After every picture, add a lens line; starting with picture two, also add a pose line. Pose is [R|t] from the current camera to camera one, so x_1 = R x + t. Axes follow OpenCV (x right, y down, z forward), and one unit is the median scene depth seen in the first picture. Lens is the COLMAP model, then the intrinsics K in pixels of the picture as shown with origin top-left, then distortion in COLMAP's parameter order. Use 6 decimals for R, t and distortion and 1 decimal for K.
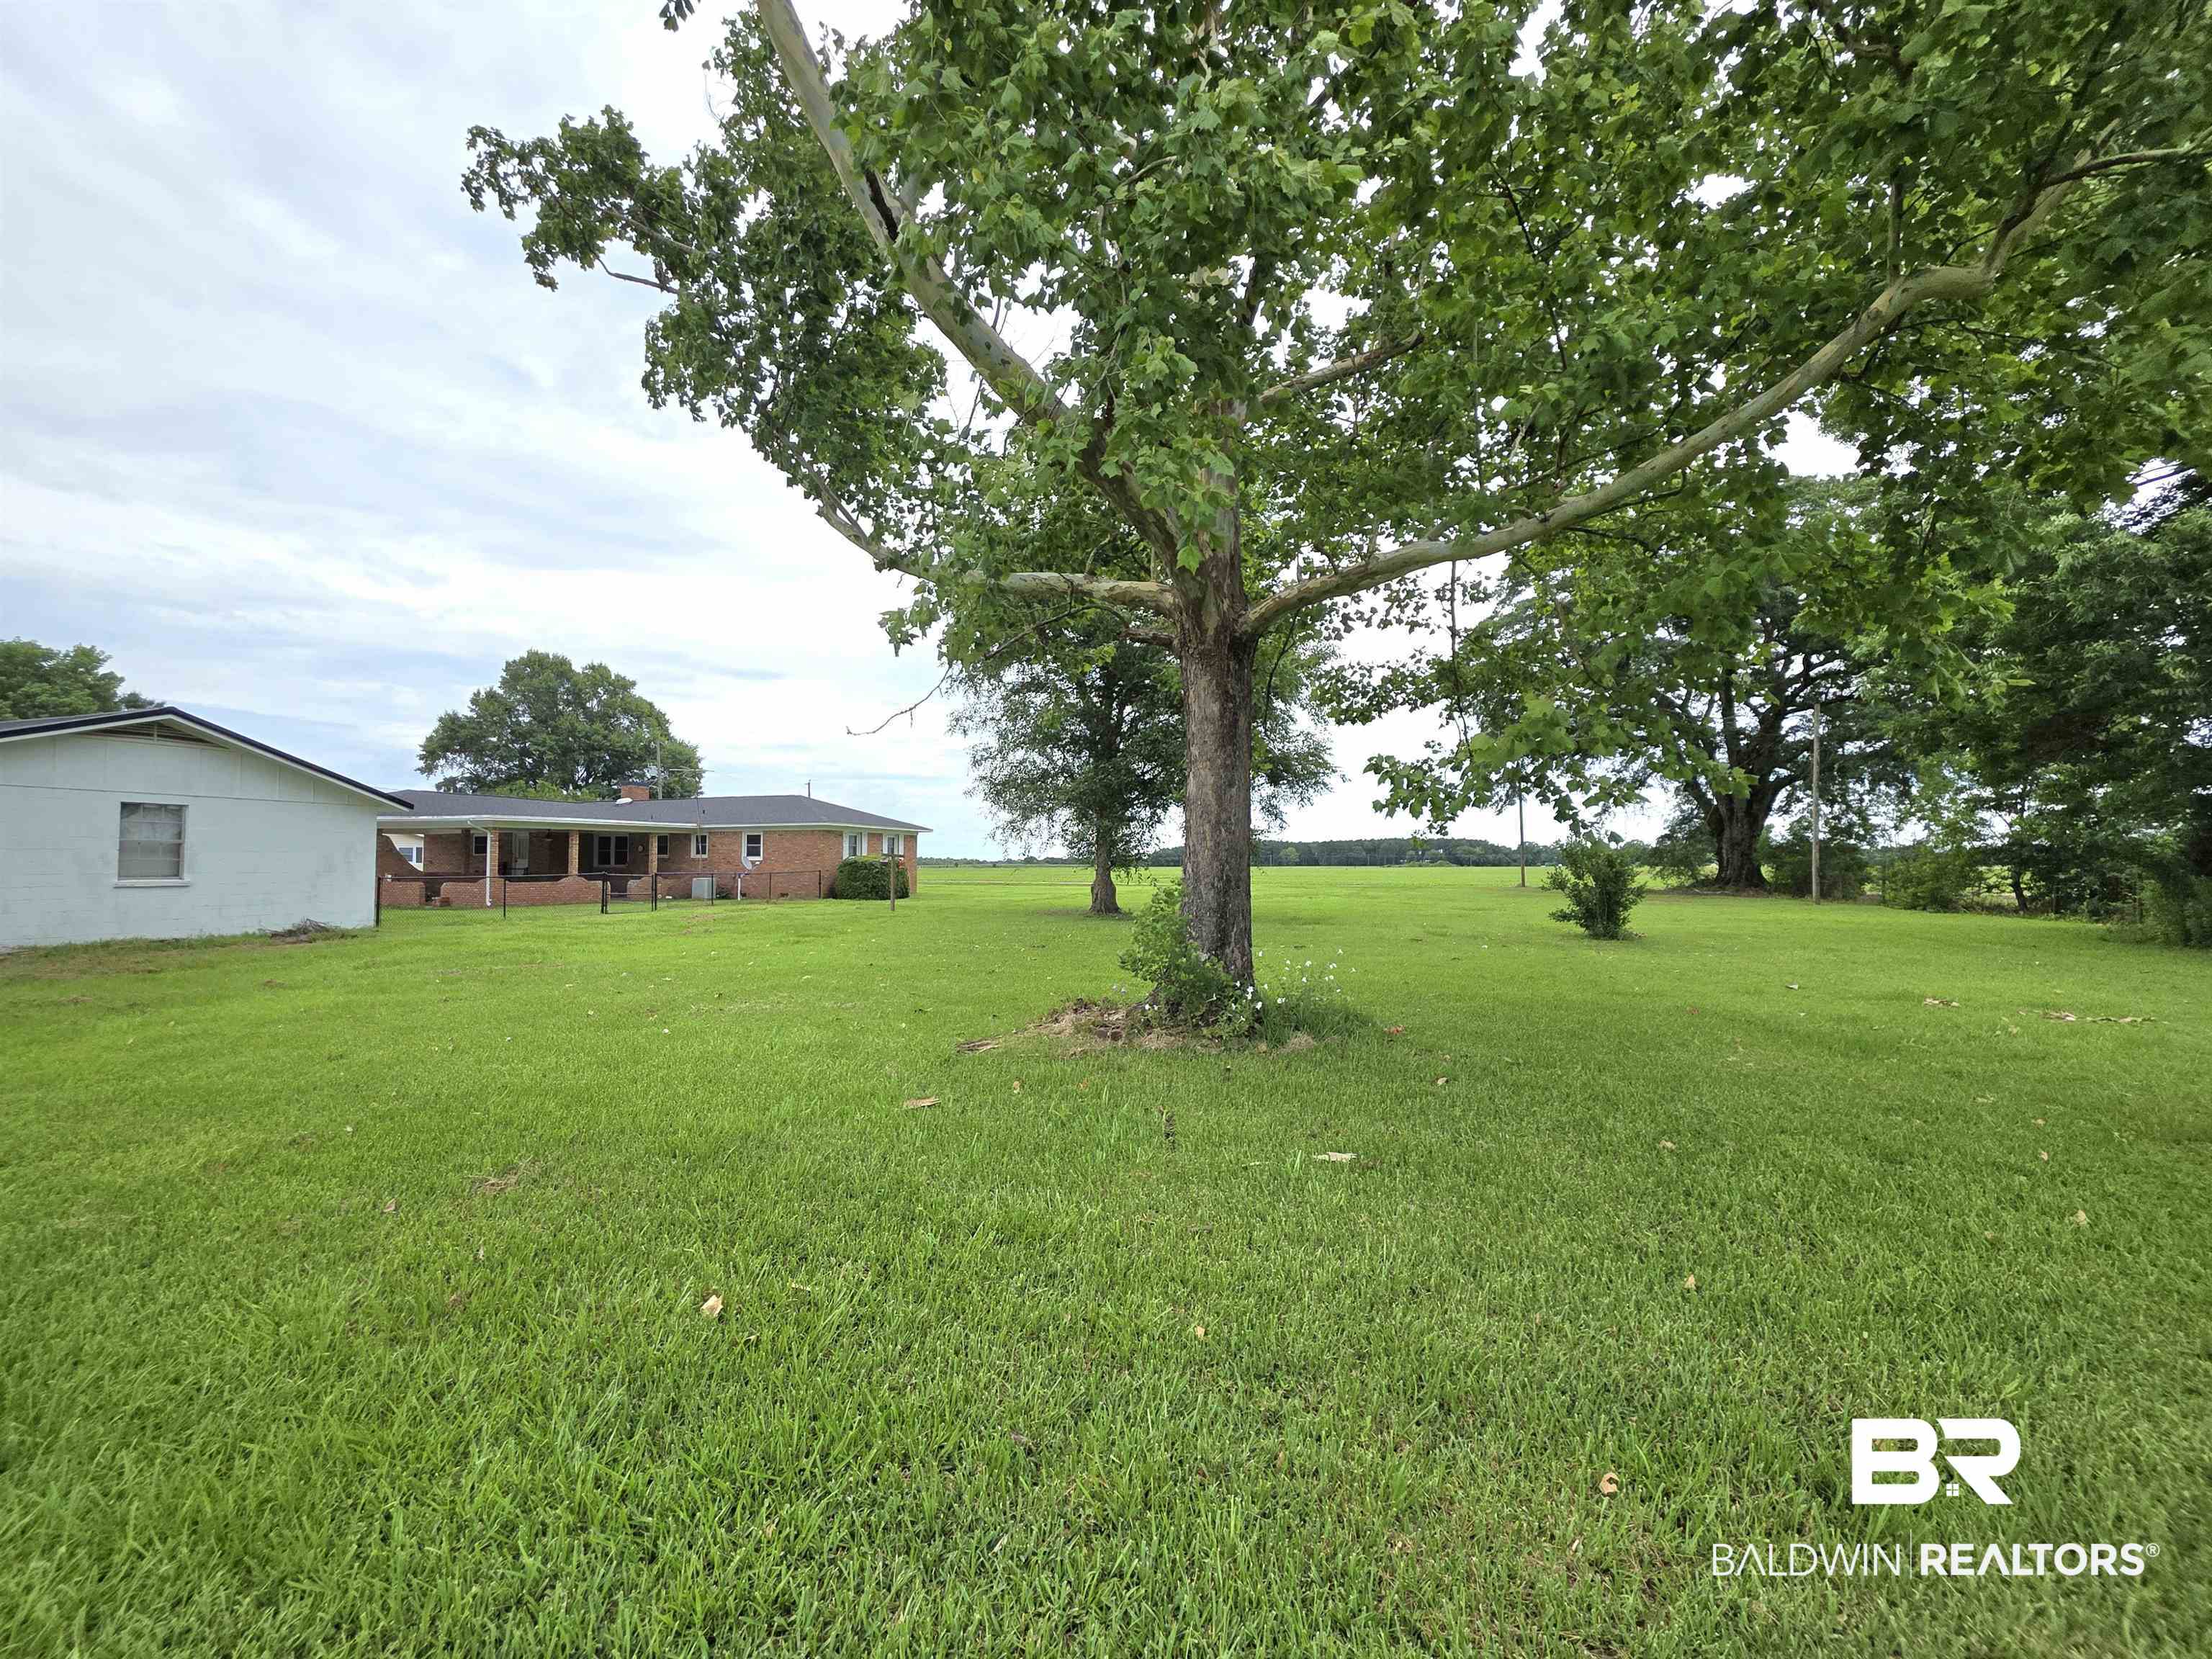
lens RADIAL K [[891.5, 0, 1104.1], [0, 891.5, 827.7], [0, 0, 1]] dist [-0.002339, 0.000448]
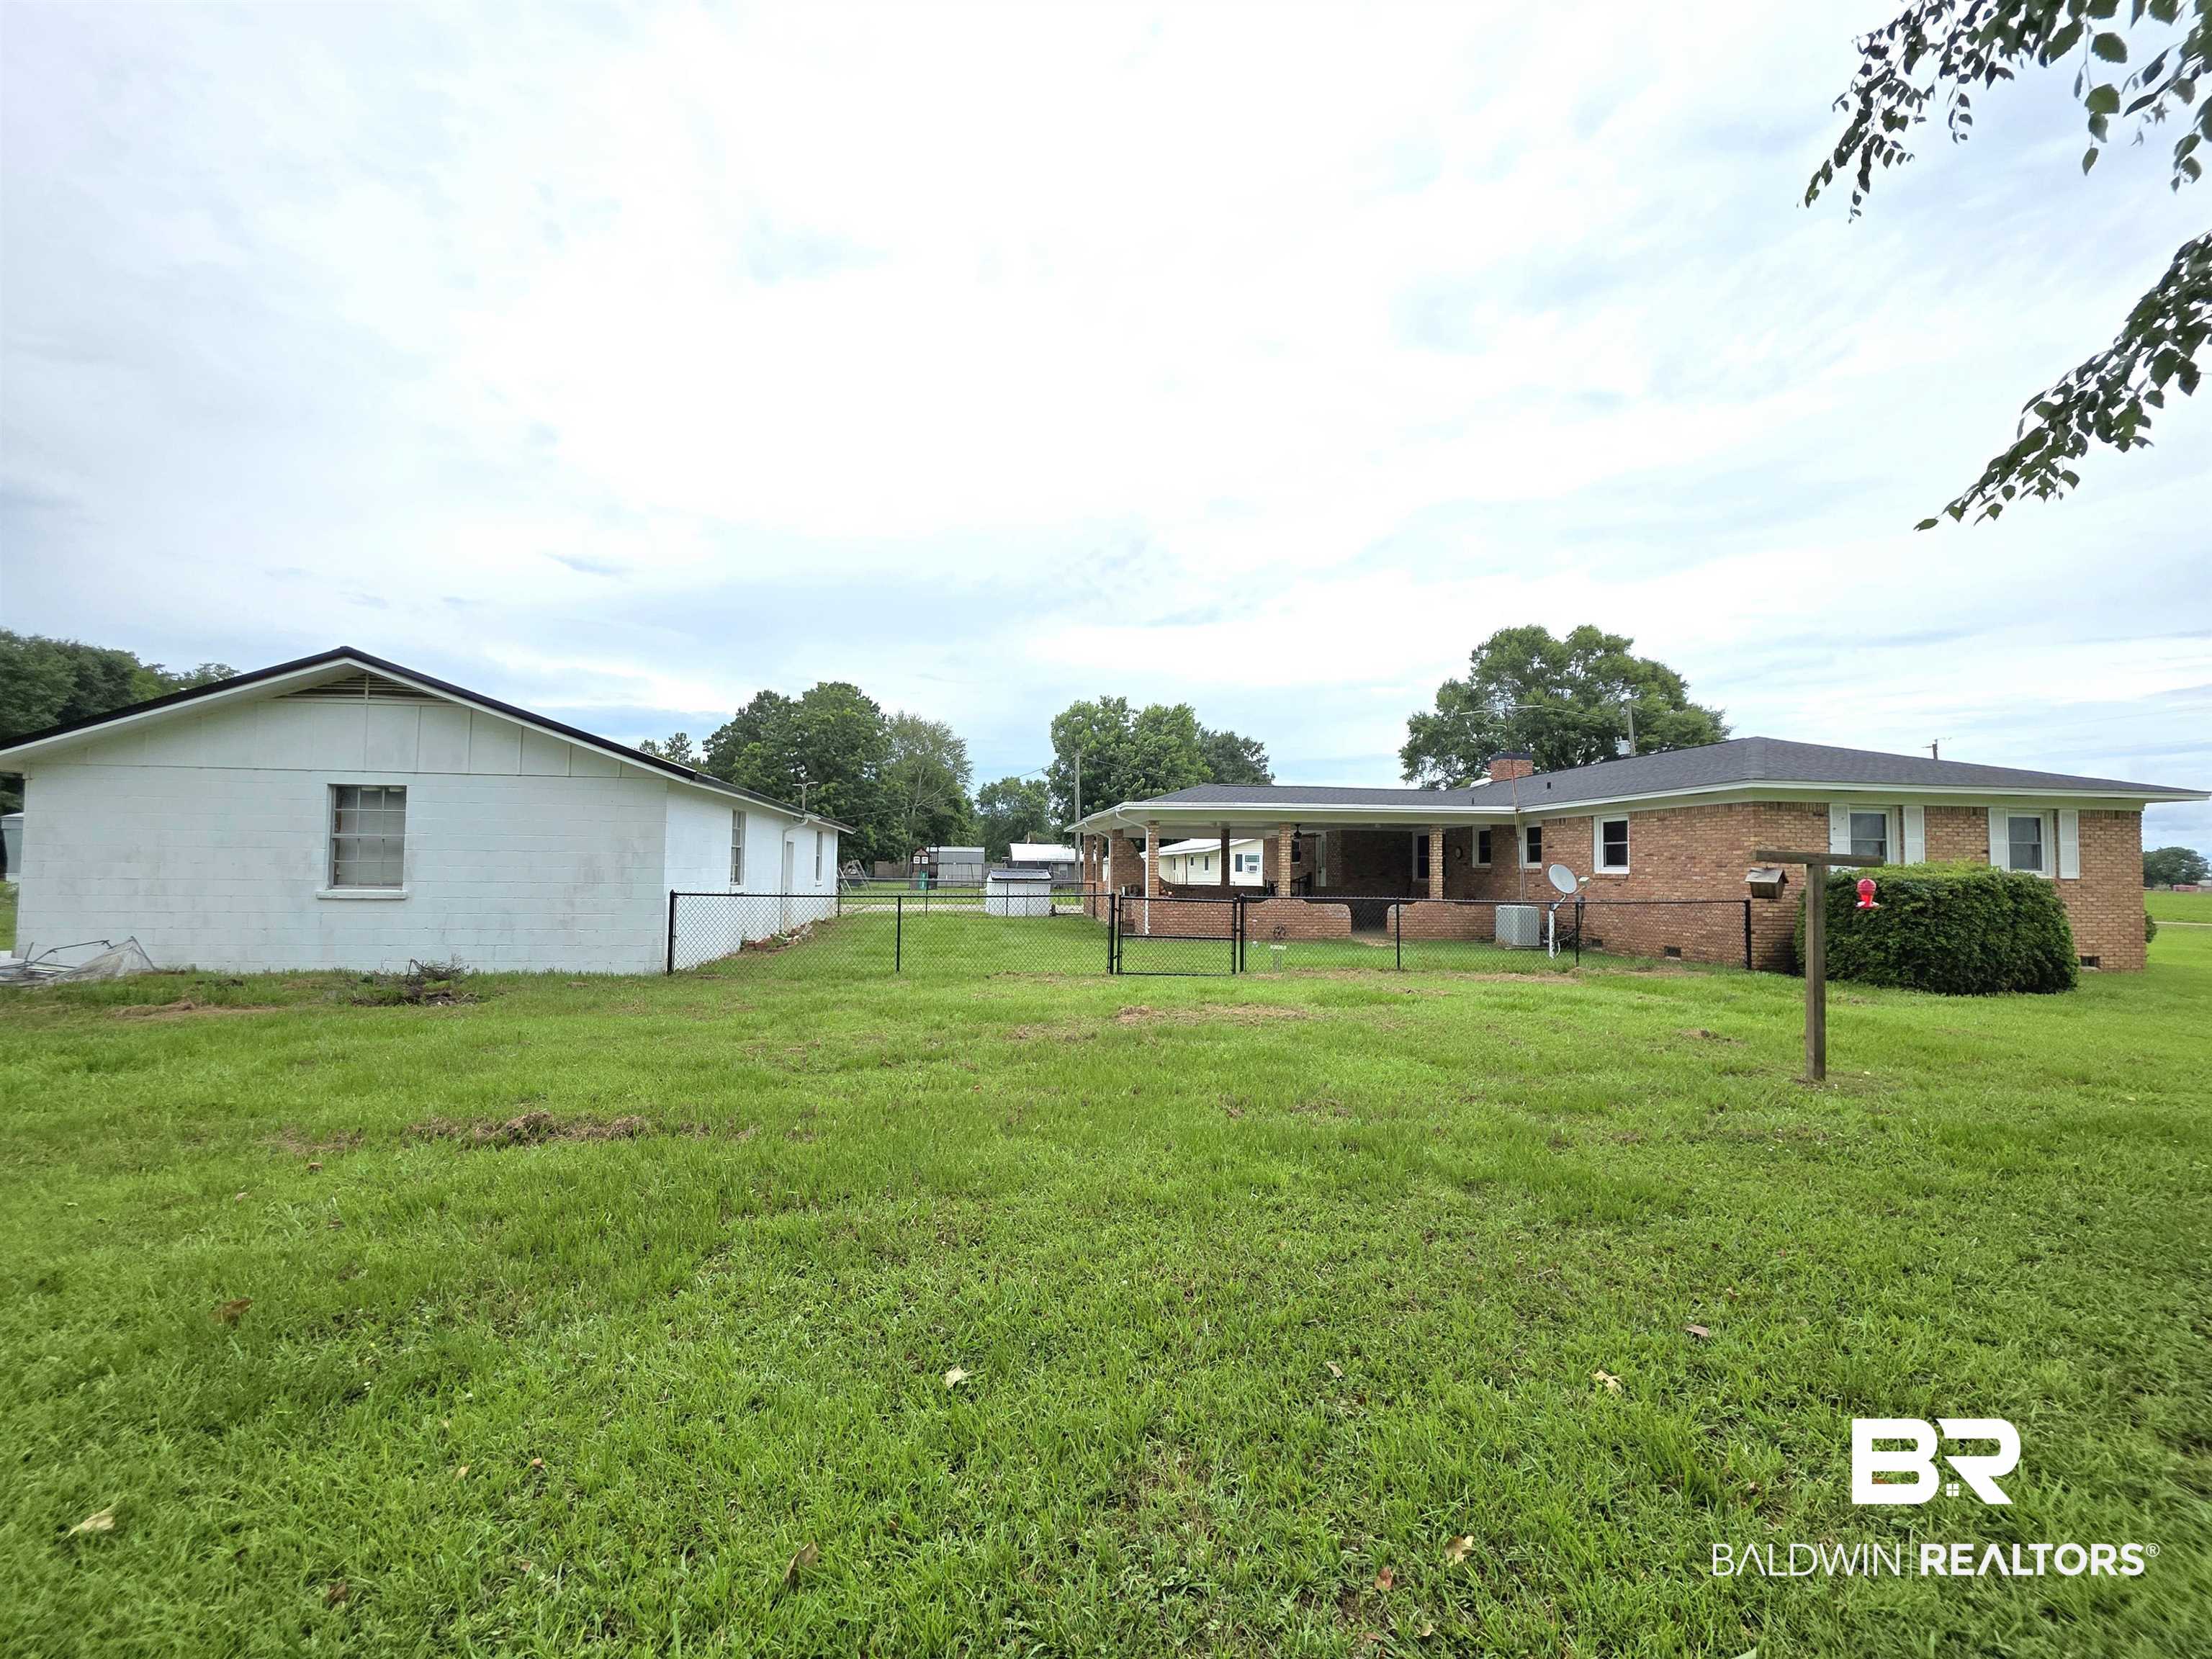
lens RADIAL K [[891.5, 0, 1097.8], [0, 891.5, 827.5], [0, 0, 1]] dist [-0.002339, 0.000448]
pose [[0.418573, -0.038784, -0.907355, -0.064833], [0.024807, 0.999203, -0.031267, 0.018978], [0.907844, -0.009421, 0.419201, 0.521869]]
